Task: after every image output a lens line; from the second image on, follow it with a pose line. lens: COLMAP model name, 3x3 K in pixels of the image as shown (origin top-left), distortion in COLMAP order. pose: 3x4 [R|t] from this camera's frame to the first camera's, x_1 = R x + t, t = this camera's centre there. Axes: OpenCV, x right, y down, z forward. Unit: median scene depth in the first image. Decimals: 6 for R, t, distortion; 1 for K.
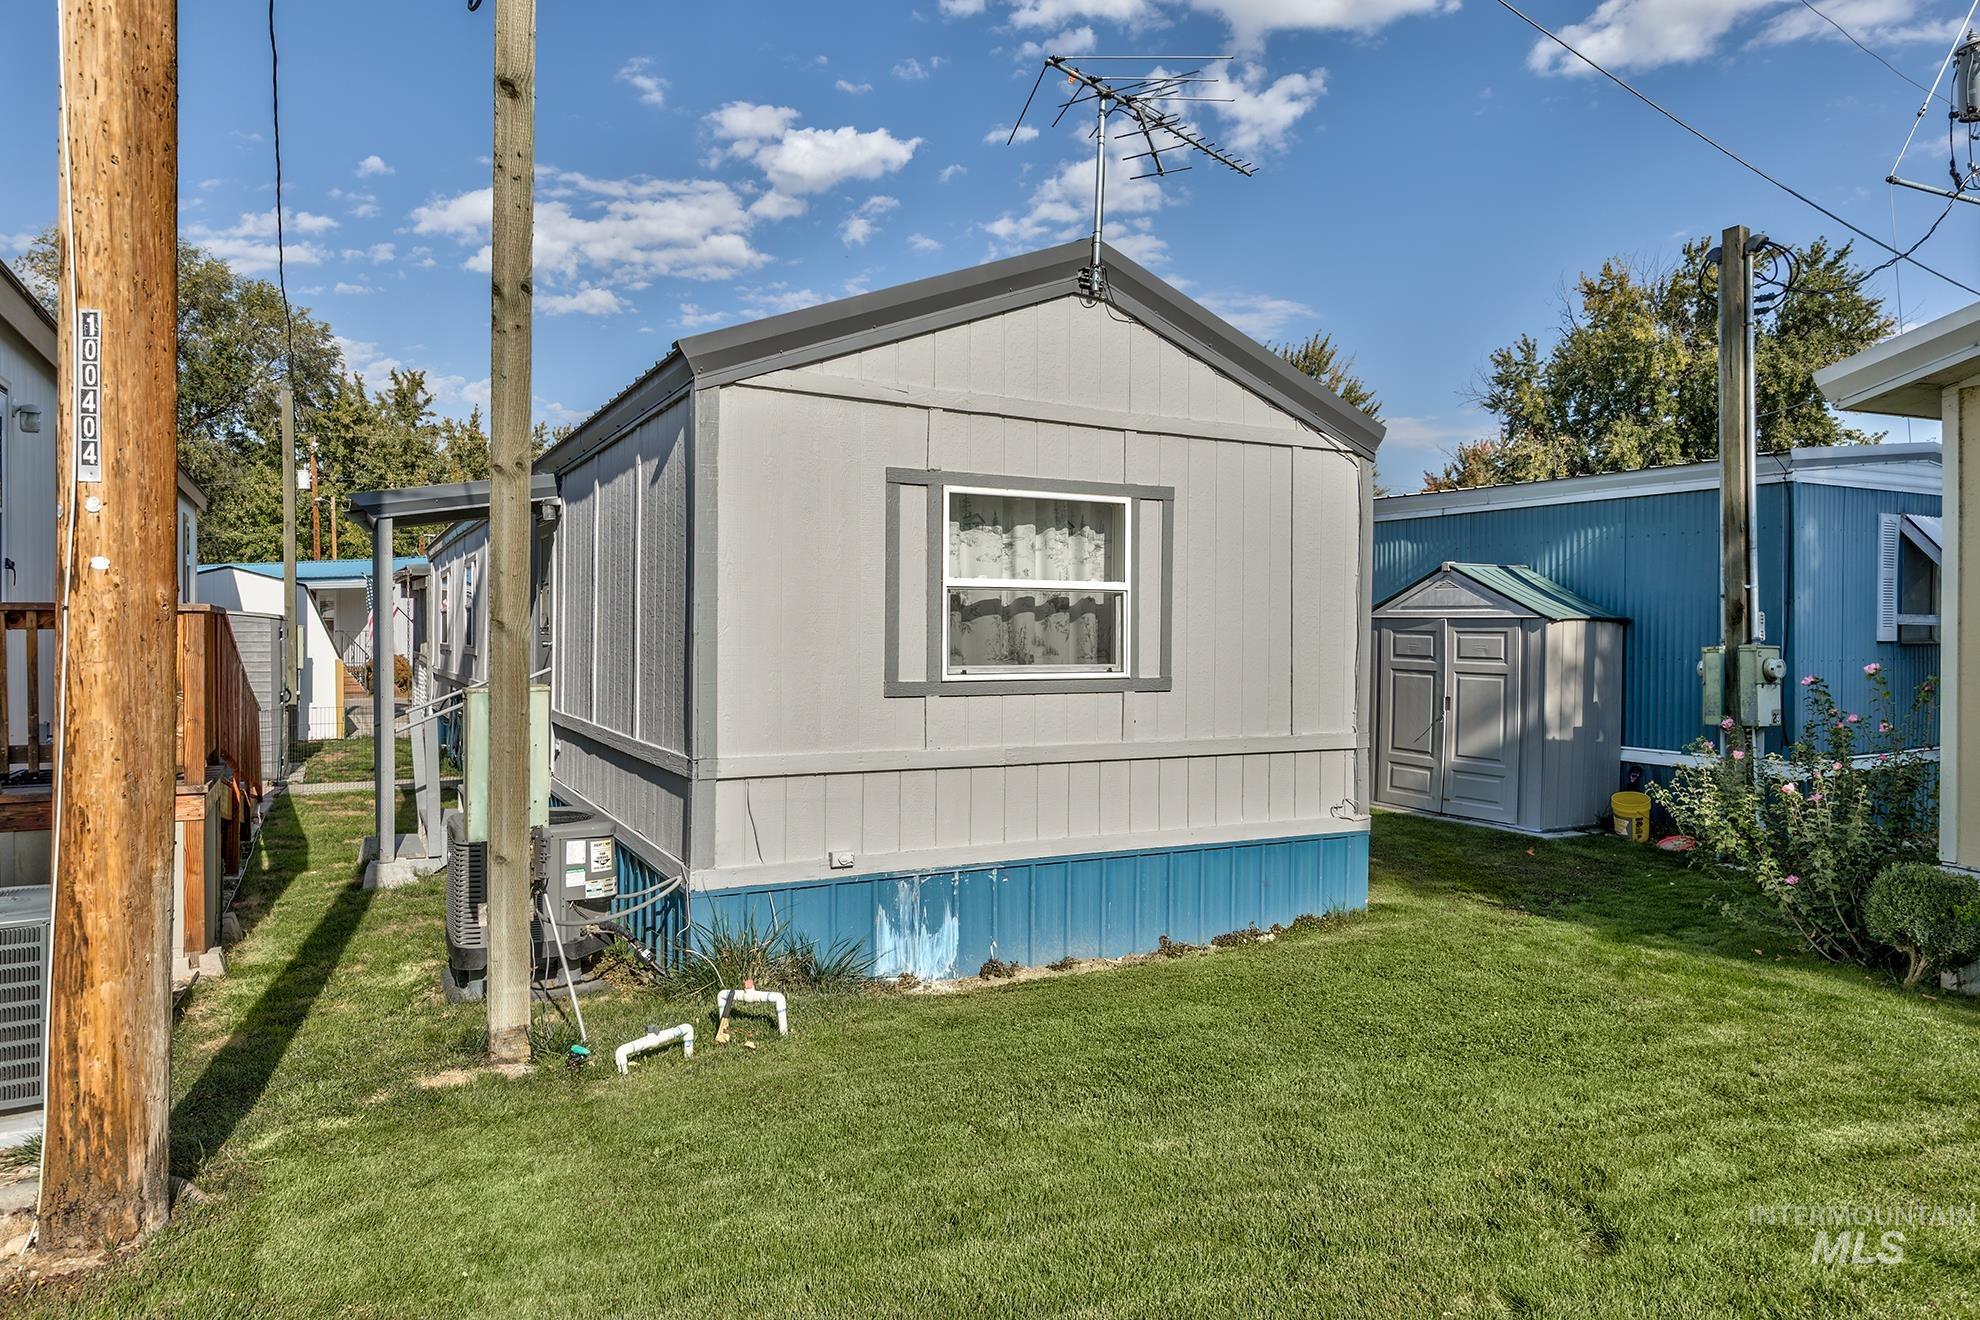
lens RADIAL K [[1249.4, 0, 990.0], [0, 1249.4, 660.0], [0, 0, 1]] dist [-0.000869, -0.000076]
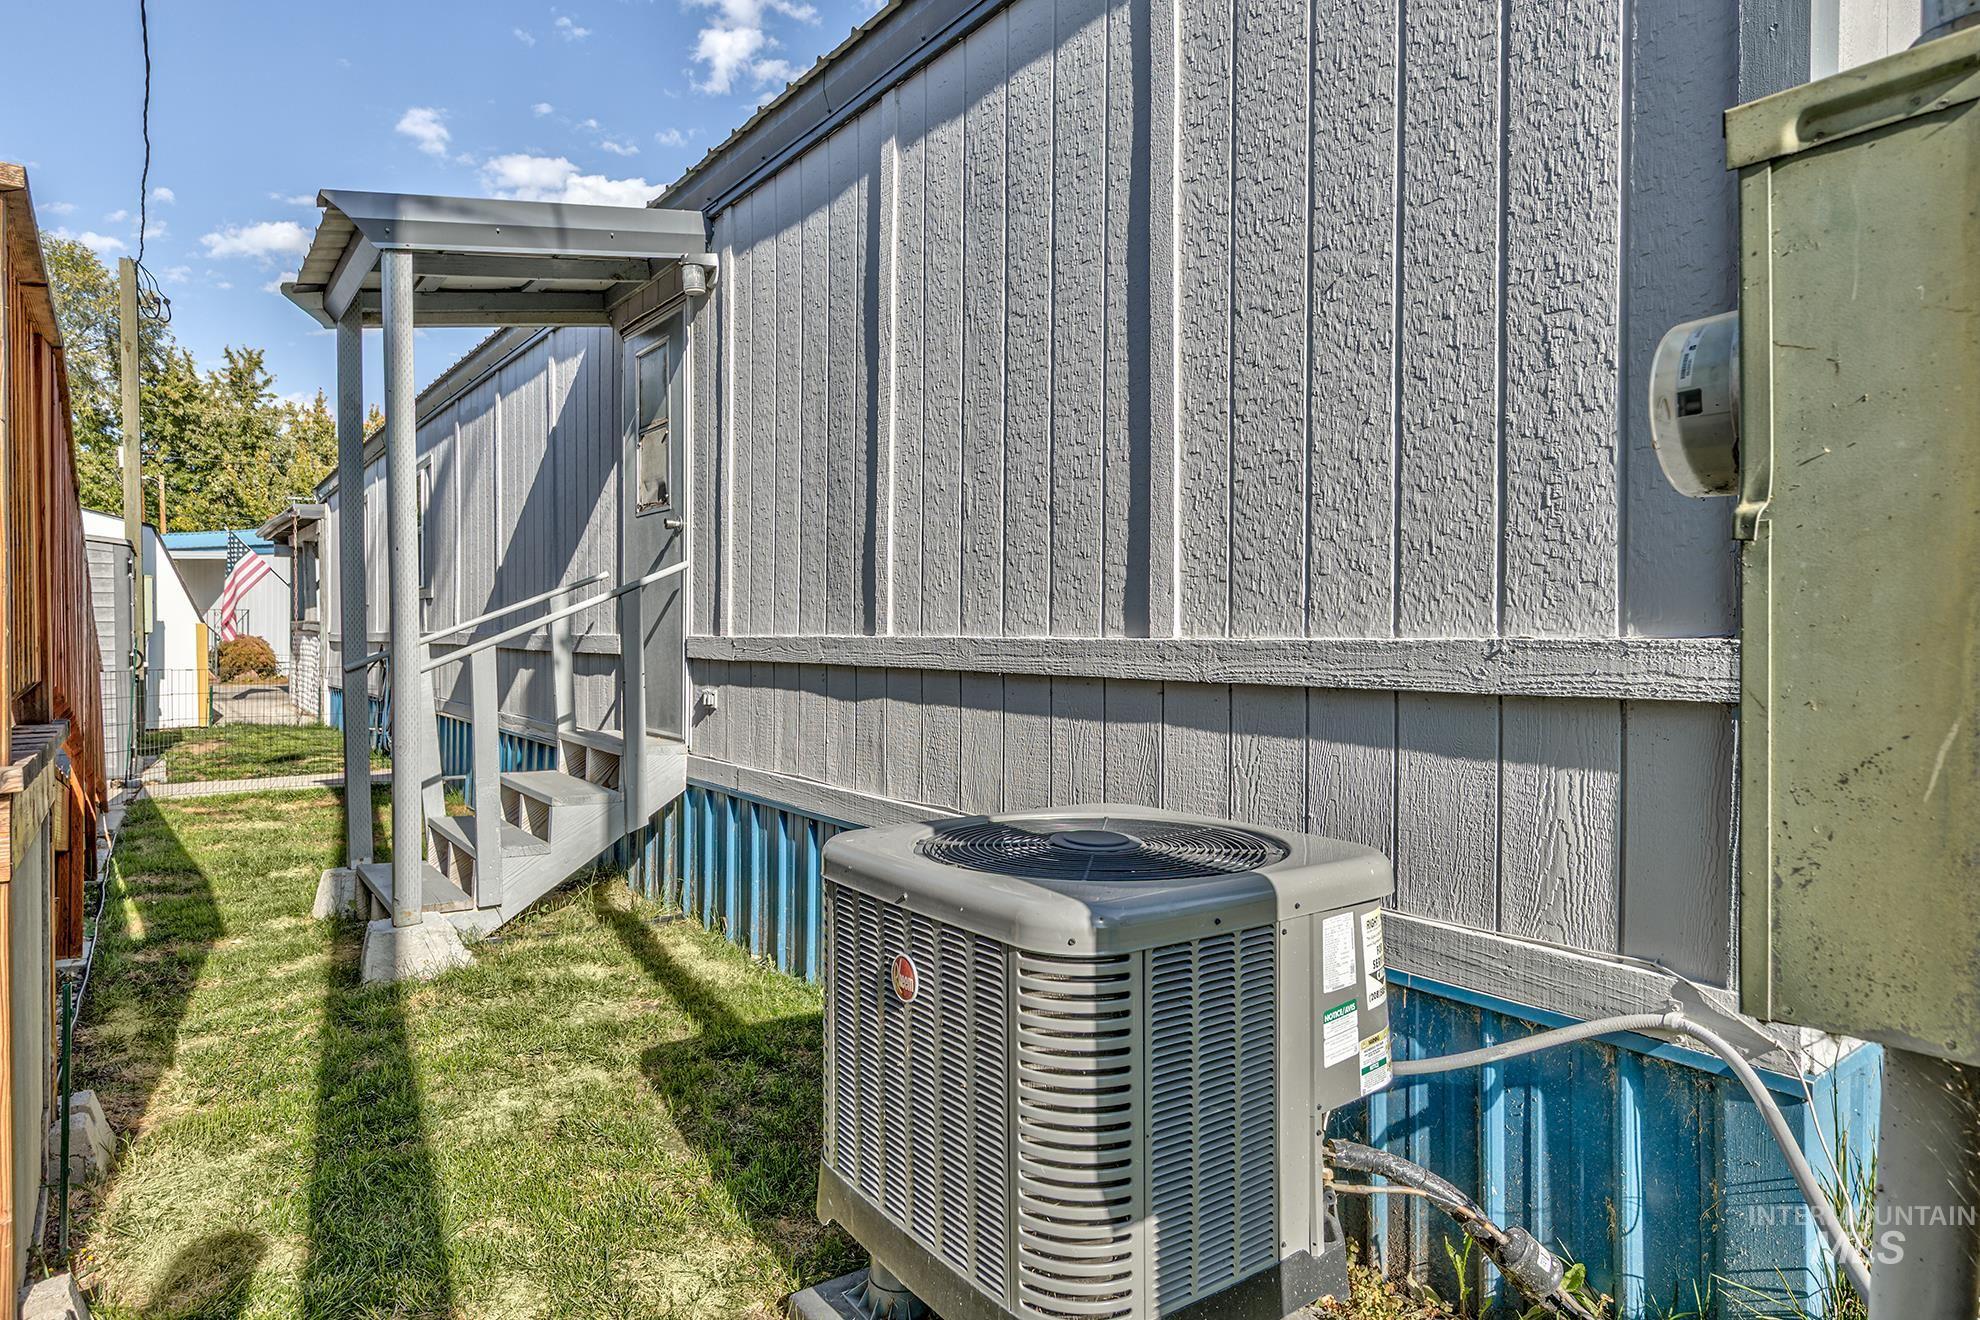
lens RADIAL K [[1151.5, 0, 990.0], [0, 1151.5, 660.0], [0, 0, 1]] dist [0.002897, -0.000665]
pose [[0.989582, -0.008361, 0.143730, -0.152815], [0.008163, 0.999965, 0.001971, 0.026607], [-0.143742, -0.000777, 0.989615, 0.242955]]
